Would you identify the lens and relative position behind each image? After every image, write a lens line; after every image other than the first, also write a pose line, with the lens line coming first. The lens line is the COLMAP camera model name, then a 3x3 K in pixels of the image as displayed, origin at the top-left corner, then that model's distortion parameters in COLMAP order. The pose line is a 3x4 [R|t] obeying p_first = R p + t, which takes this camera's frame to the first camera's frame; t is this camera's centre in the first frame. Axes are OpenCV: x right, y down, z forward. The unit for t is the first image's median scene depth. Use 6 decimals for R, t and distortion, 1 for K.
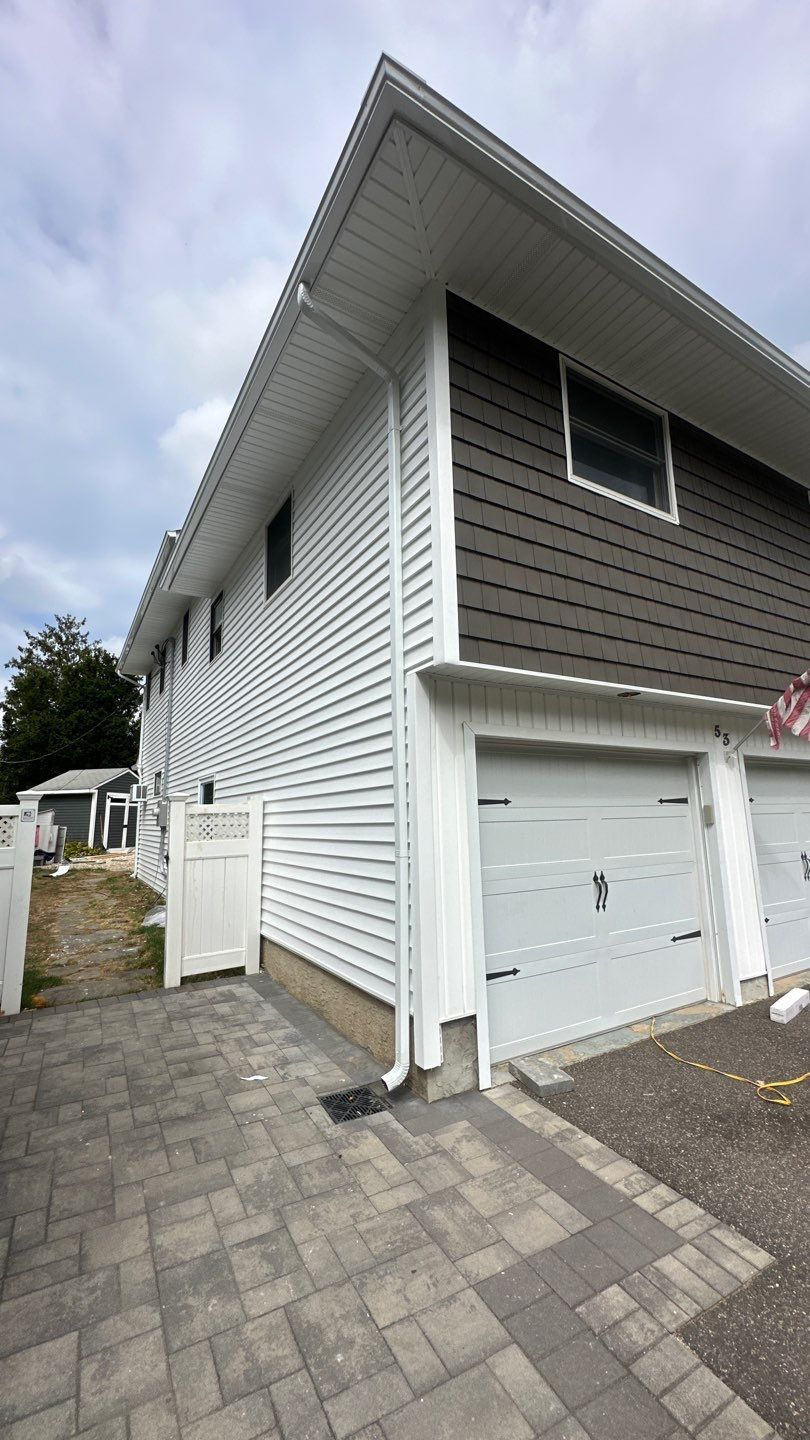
lens RADIAL K [[573.0, 0, 405.0], [0, 573.0, 720.0], [0, 0, 1]] dist [-0.003769, 0.001028]
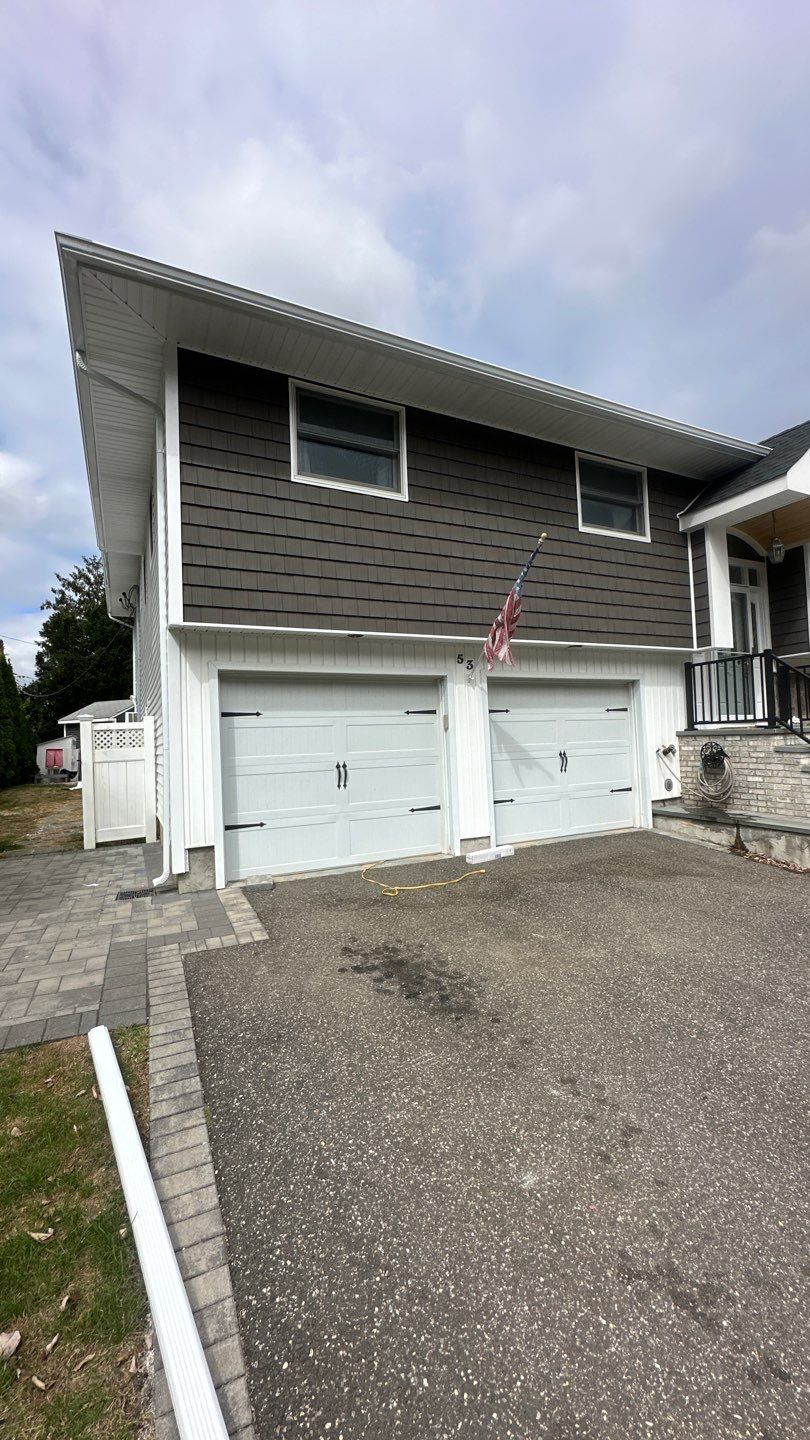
lens RADIAL K [[573.0, 0, 405.0], [0, 573.0, 720.0], [0, 0, 1]] dist [-0.003769, 0.001028]
pose [[0.996513, -0.020436, -0.080894, 0.621865], [0.030774, 0.991206, 0.128703, -0.017653], [0.077552, -0.130744, 0.988378, -0.388717]]
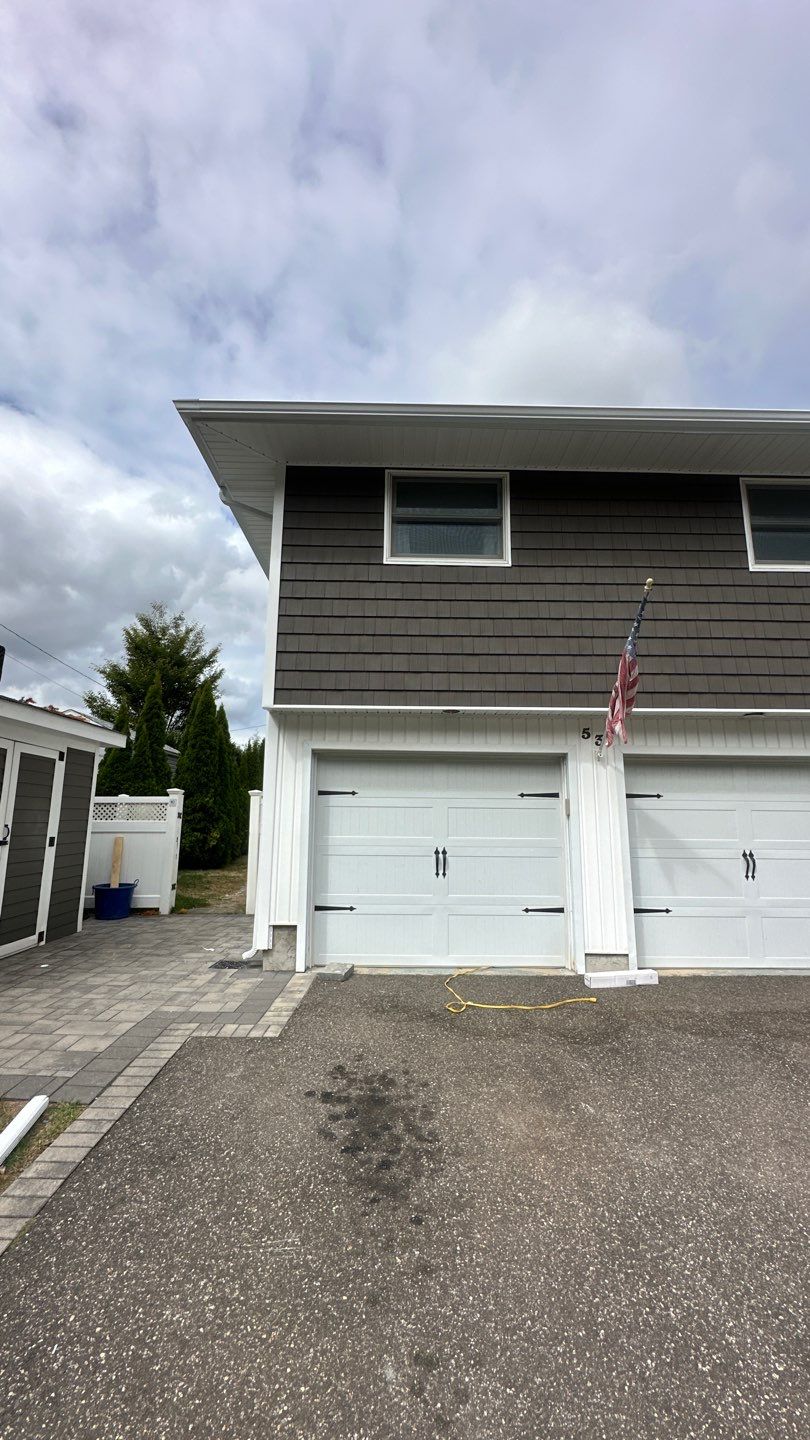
lens RADIAL K [[573.0, 0, 405.0], [0, 573.0, 720.0], [0, 0, 1]] dist [-0.003769, 0.001028]
pose [[0.865773, -0.063051, -0.496449, 0.950064], [0.056418, 0.998004, -0.028361, 0.005773], [0.497246, -0.003454, 0.867603, -0.180987]]
